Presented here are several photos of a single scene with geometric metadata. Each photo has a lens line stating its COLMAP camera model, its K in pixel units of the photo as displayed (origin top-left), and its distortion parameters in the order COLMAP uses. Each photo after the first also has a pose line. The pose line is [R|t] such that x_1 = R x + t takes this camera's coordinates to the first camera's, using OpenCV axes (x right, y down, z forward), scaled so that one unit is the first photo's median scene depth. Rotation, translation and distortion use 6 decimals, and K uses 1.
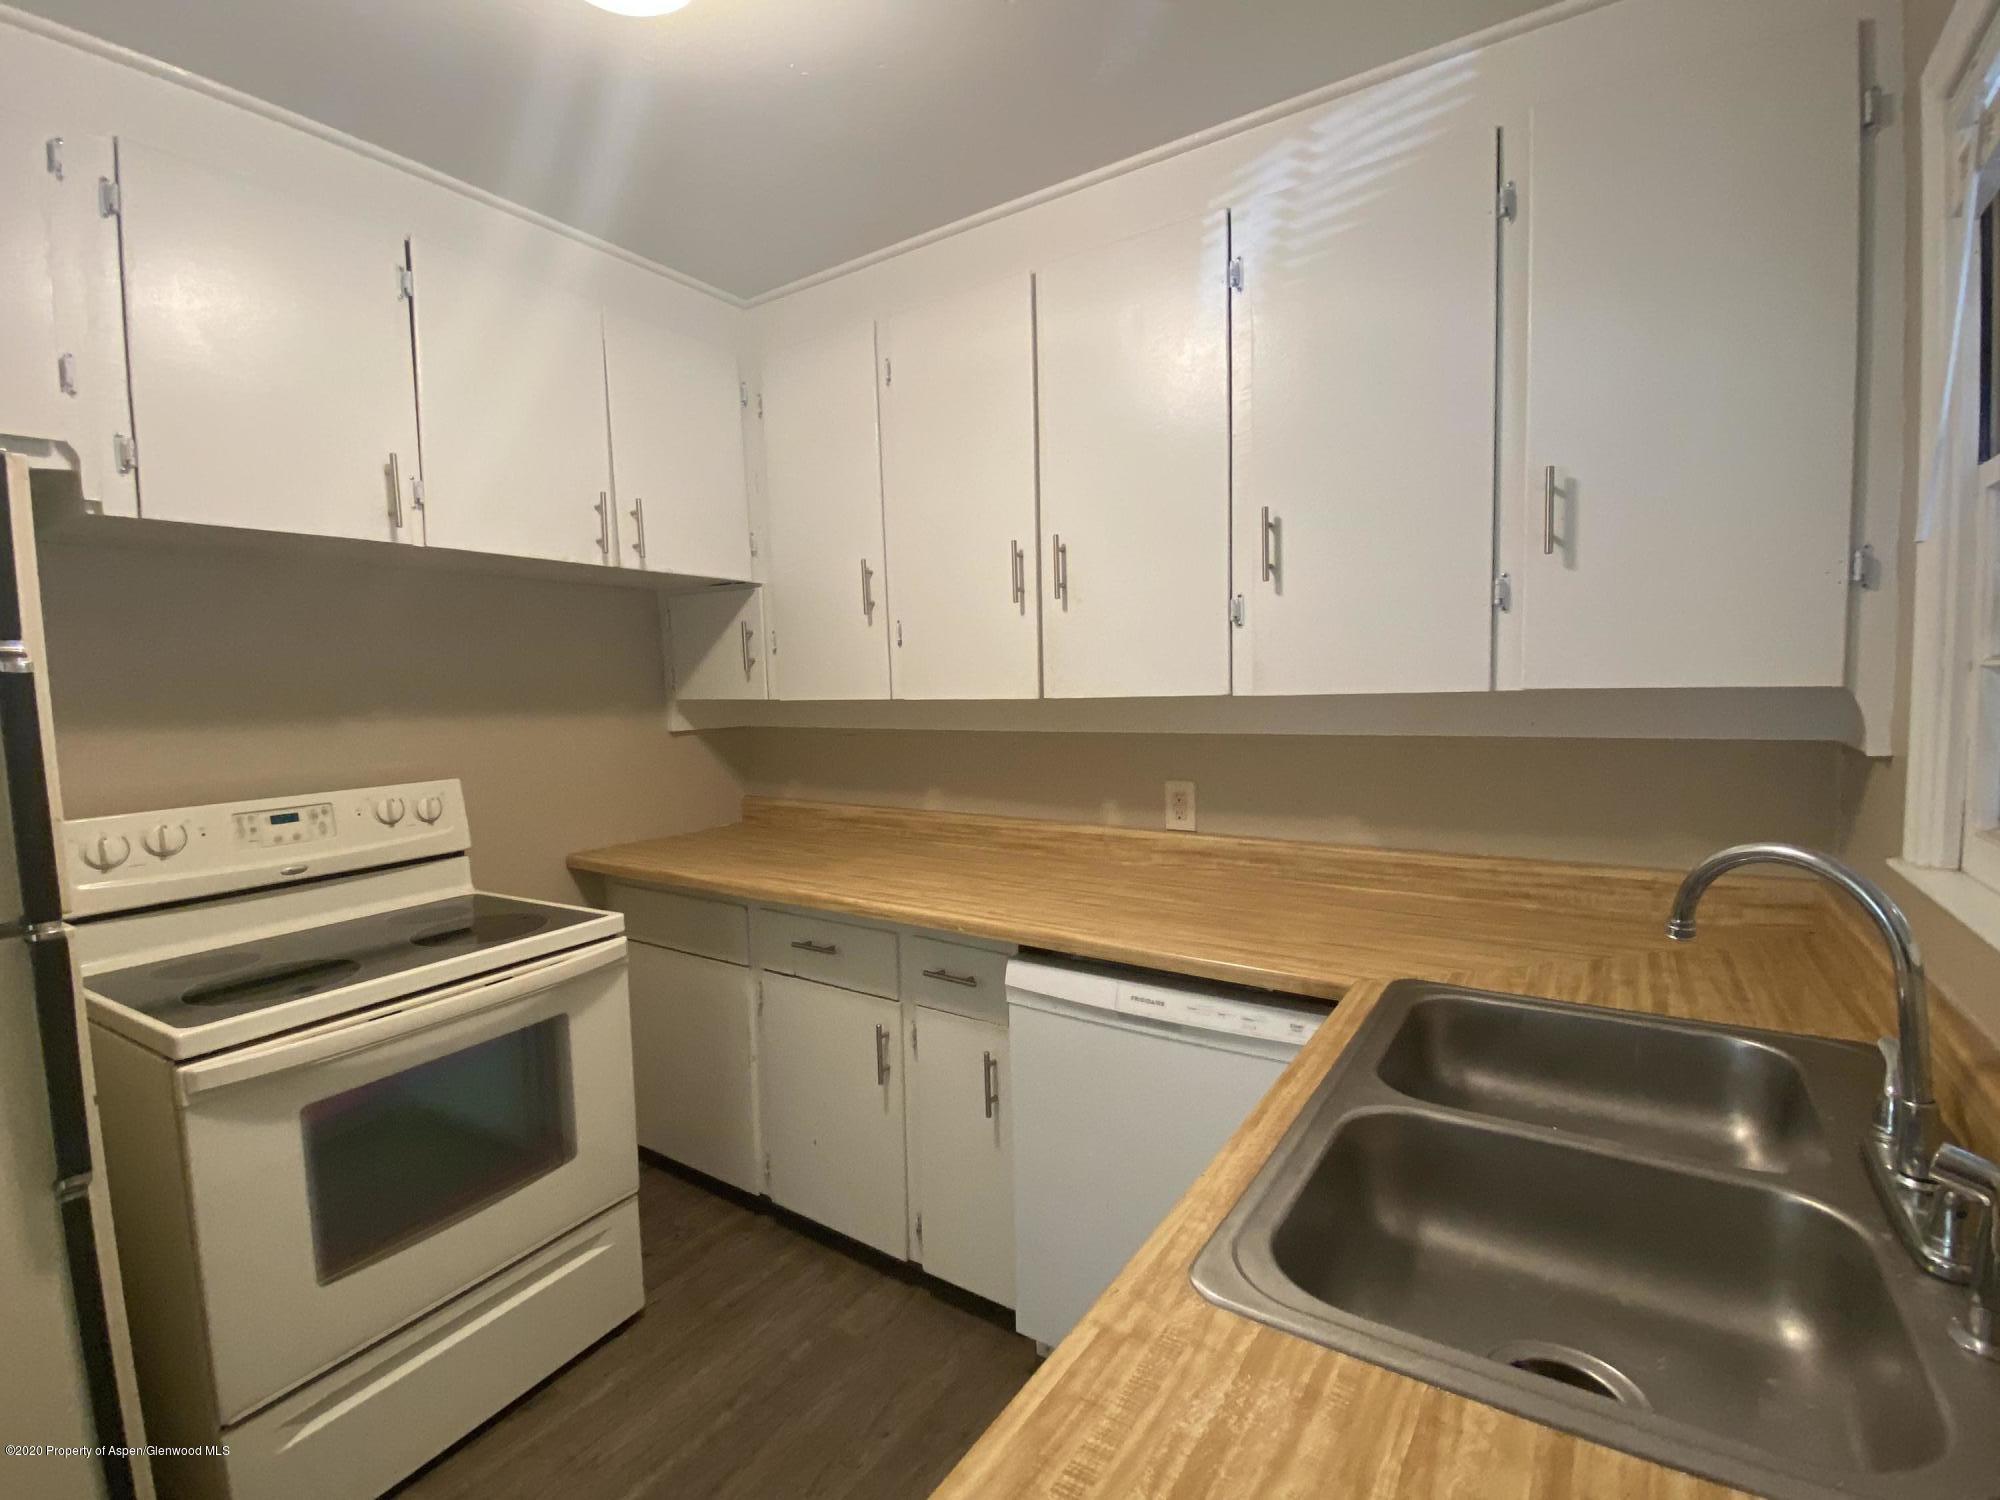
lens RADIAL K [[906.7, 0, 1000.0], [0, 906.7, 750.0], [0, 0, 1]] dist [0.048468, -0.037030]
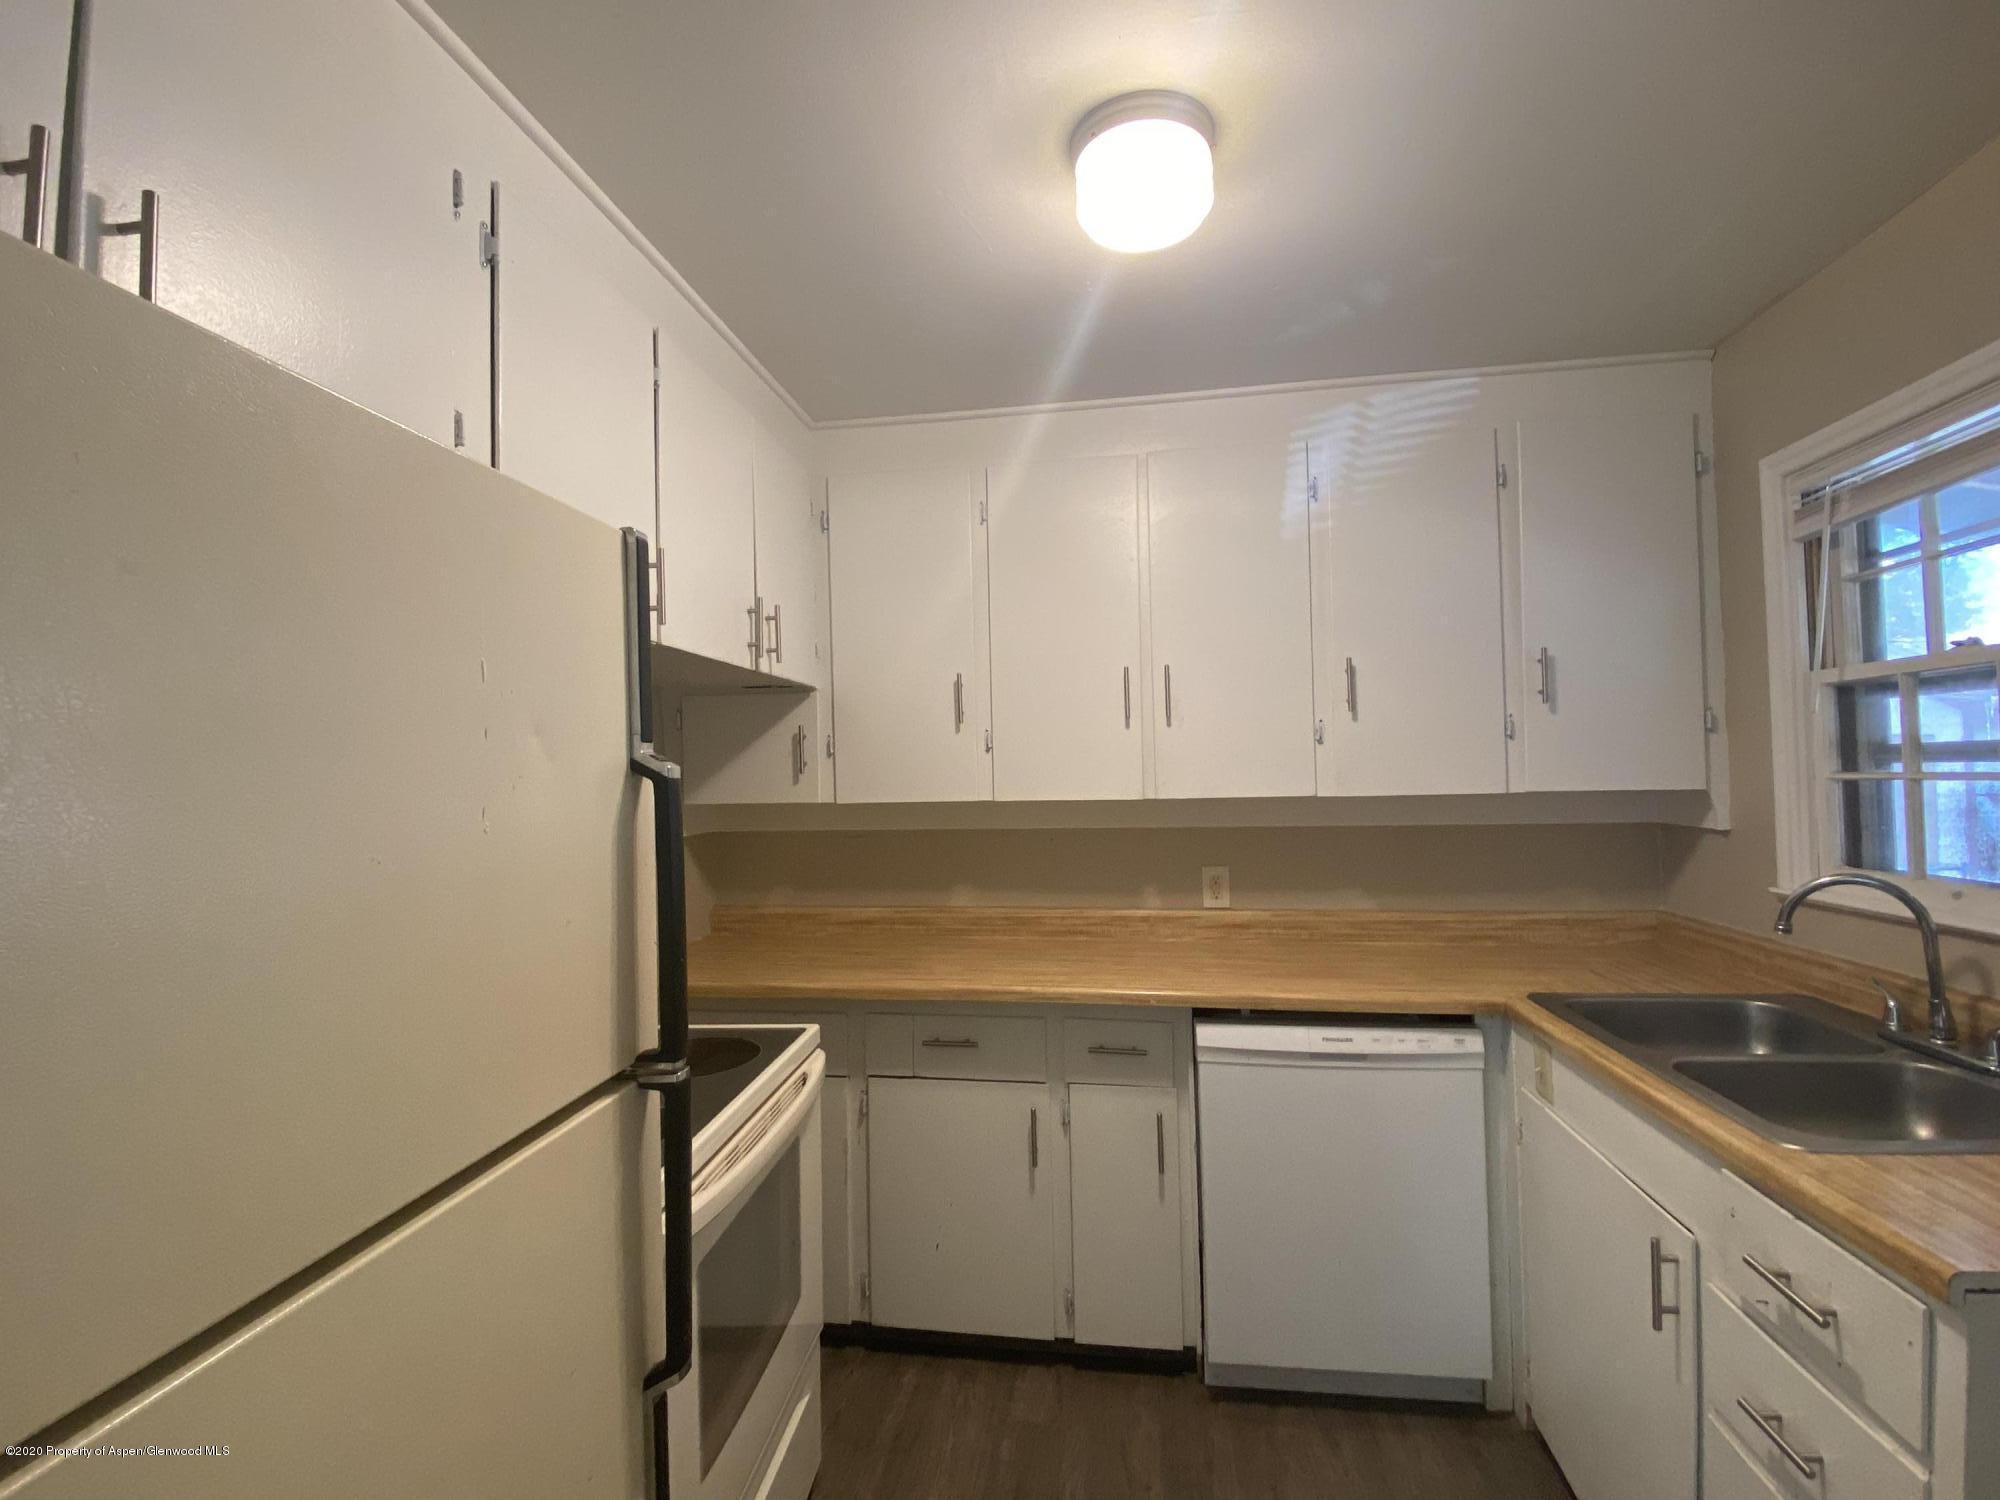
lens RADIAL K [[906.7, 0, 1000.0], [0, 906.7, 750.0], [0, 0, 1]] dist [0.048468, -0.037030]
pose [[0.906034, 0.015631, 0.422915, -0.639256], [0.031185, 0.994135, -0.103552, -0.004358], [-0.422053, 0.107011, 0.900233, 0.014088]]
